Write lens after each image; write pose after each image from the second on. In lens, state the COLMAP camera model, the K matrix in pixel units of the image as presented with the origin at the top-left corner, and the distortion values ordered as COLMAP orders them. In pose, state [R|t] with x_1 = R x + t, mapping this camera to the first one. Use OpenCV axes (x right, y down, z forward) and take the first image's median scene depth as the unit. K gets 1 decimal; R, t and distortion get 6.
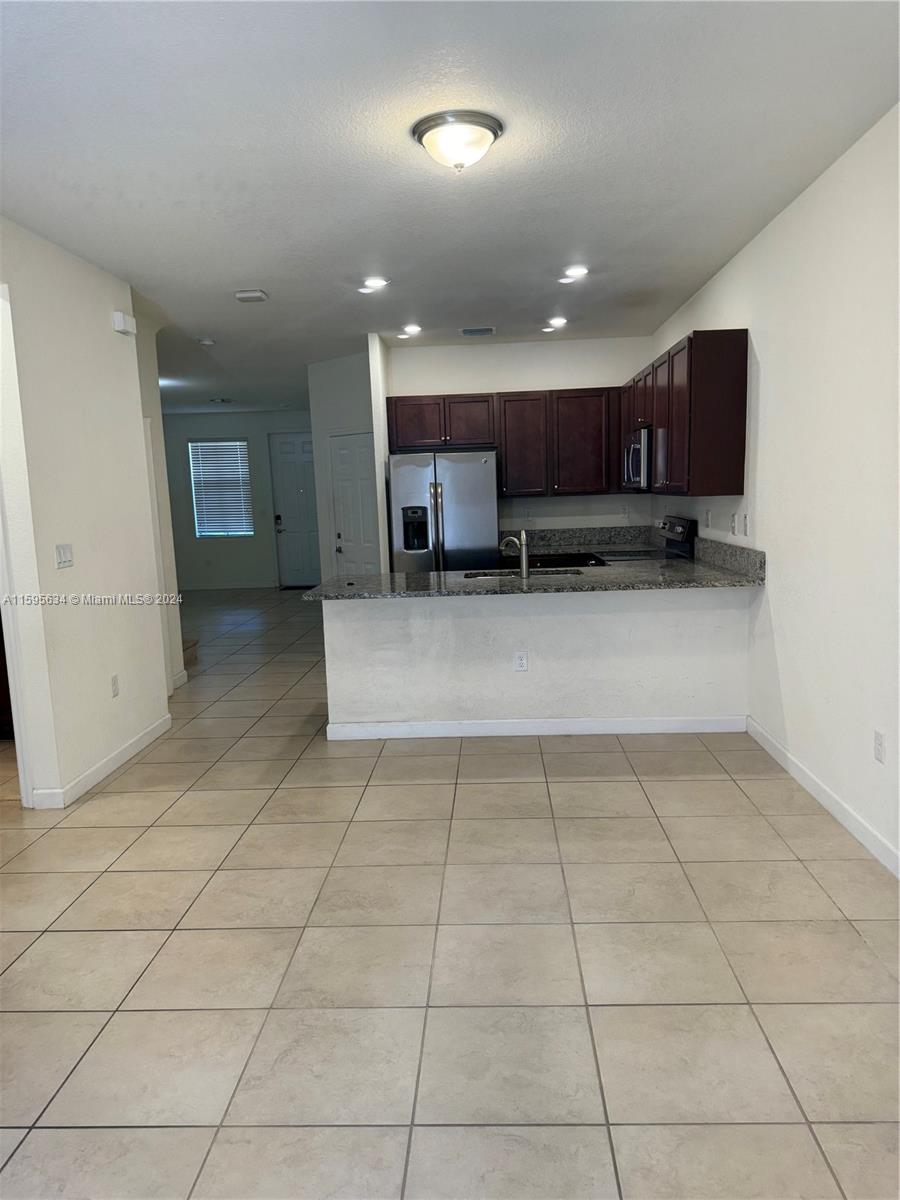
lens RADIAL K [[835.3, 0, 461.2], [0, 835.3, 606.6], [0, 0, 1]] dist [0.188812, -0.395864]
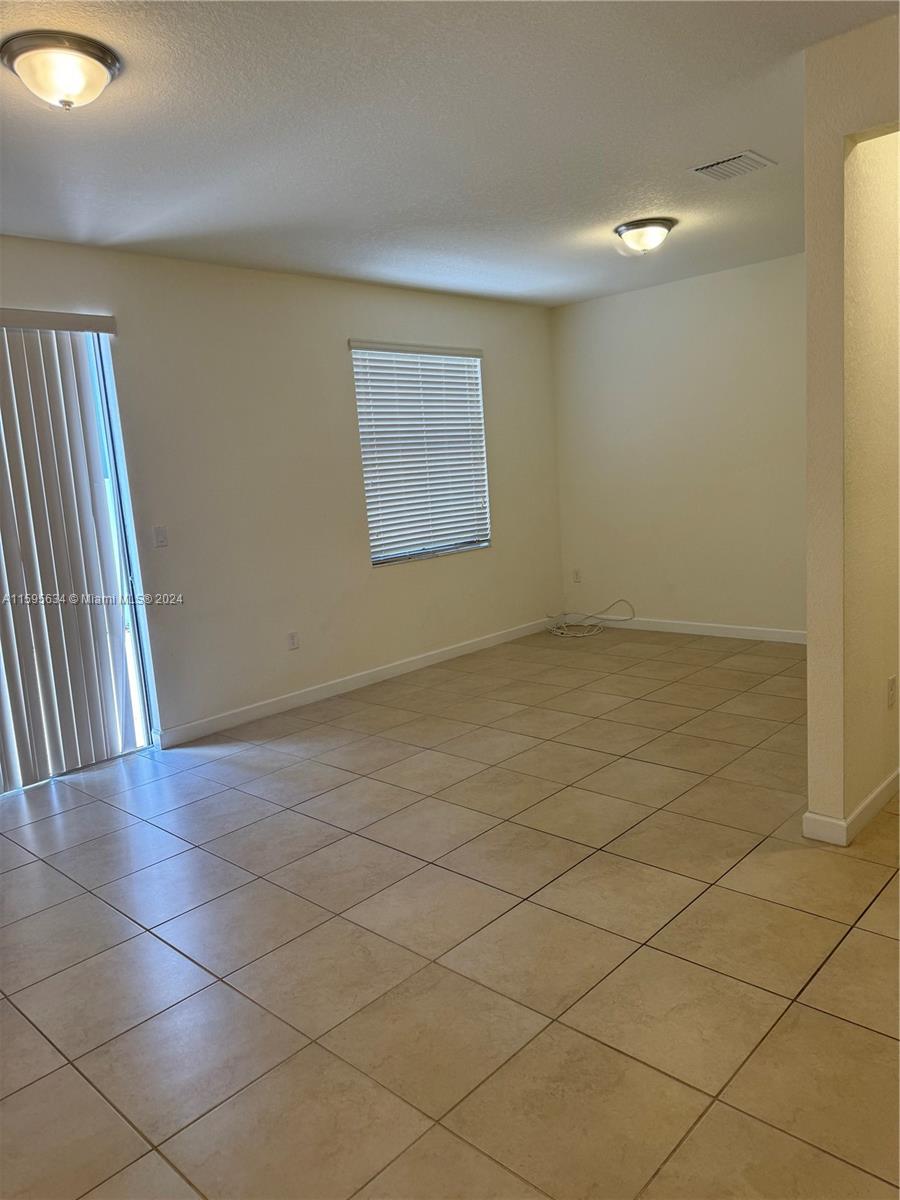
lens RADIAL K [[843.5, 0, 461.1], [0, 843.5, 595.1], [0, 0, 1]] dist [0.044192, -0.054894]
pose [[-0.644239, 0.195727, -0.739356, 0.176627], [-0.017464, 0.962684, 0.270065, -0.099701], [0.764625, 0.186899, -0.616780, 0.630928]]
